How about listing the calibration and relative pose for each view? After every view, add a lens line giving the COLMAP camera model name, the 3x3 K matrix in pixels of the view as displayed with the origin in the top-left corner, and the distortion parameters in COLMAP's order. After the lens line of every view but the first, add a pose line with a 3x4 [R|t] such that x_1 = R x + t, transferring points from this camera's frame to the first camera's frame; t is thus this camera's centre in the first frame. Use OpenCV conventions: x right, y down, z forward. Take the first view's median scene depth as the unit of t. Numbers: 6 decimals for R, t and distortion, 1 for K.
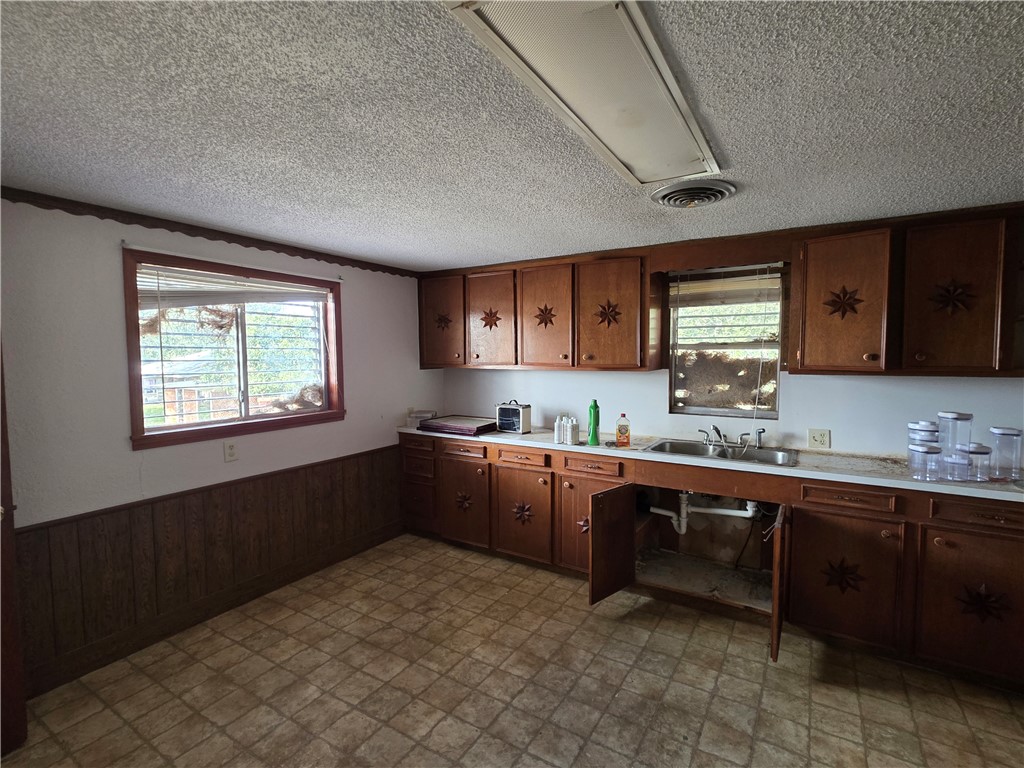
lens RADIAL K [[496.0, 0, 497.3], [0, 496.0, 380.5], [0, 0, 1]] dist [0.000773, 0.001337]
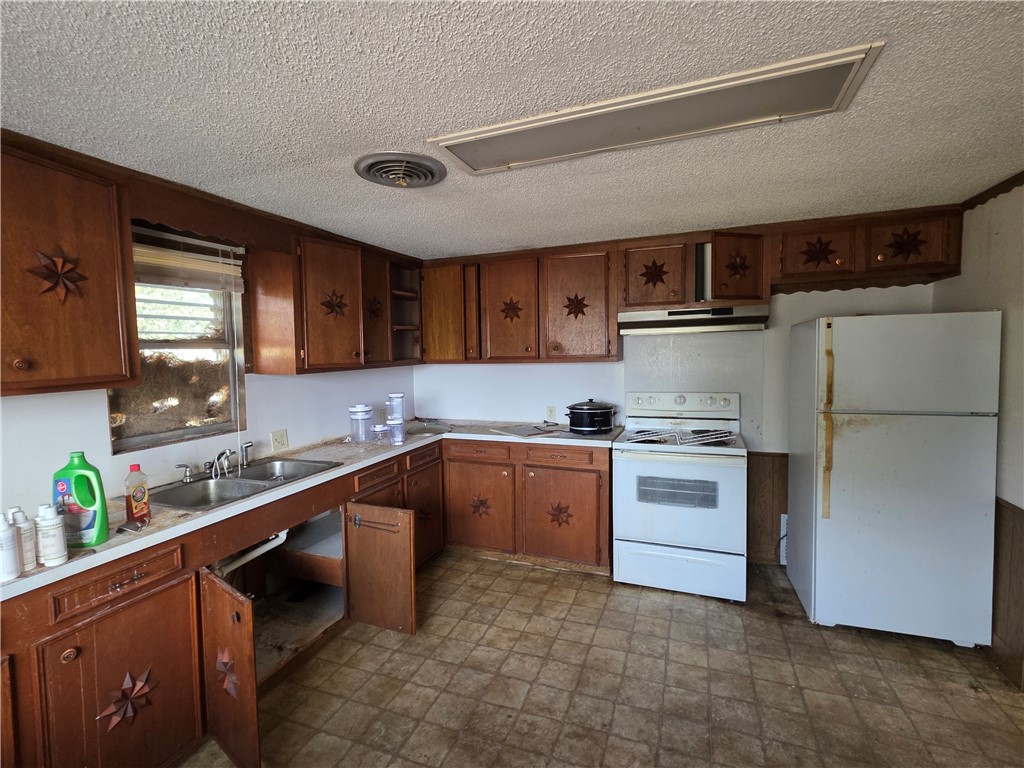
lens RADIAL K [[496.0, 0, 501.6], [0, 496.0, 379.9], [0, 0, 1]] dist [0.000773, 0.001337]
pose [[-0.209859, -0.055622, 0.976148, -0.435894], [0.071132, 0.994866, 0.071981, -0.044461], [-0.975141, 0.084542, -0.204825, 0.852319]]
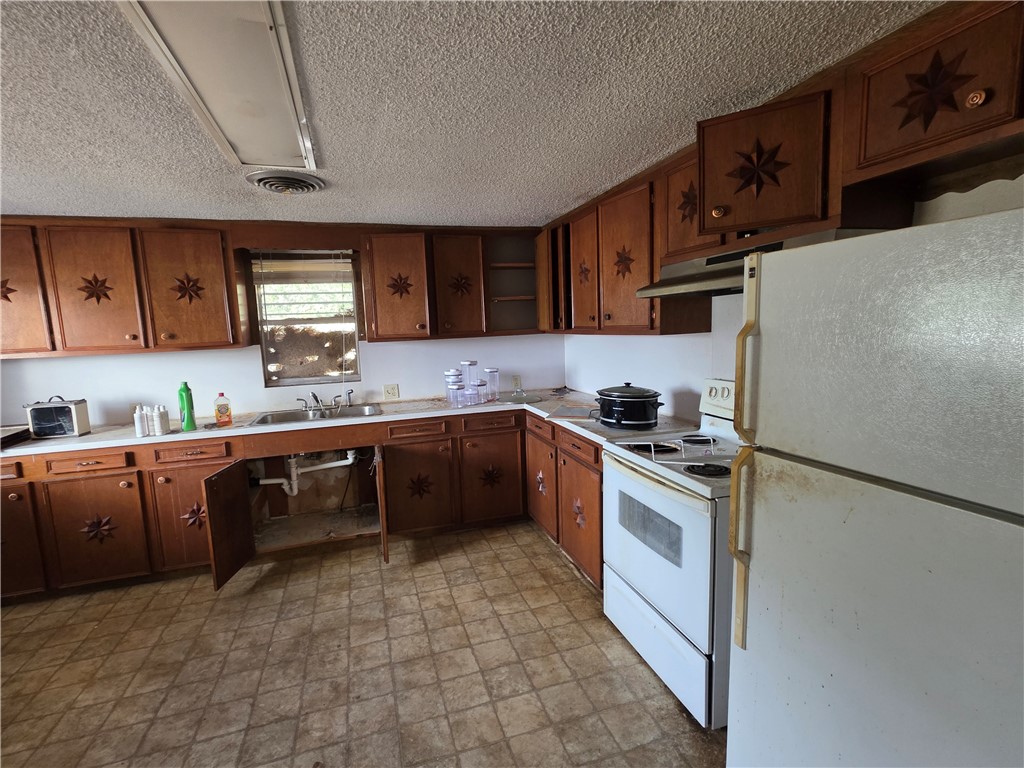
lens RADIAL K [[496.0, 0, 509.4], [0, 496.0, 381.9], [0, 0, 1]] dist [0.000773, 0.001337]
pose [[0.639073, -0.112383, 0.760892, -0.147821], [0.076101, 0.993653, 0.082845, 0.009613], [-0.765372, 0.004961, 0.643569, -0.070844]]
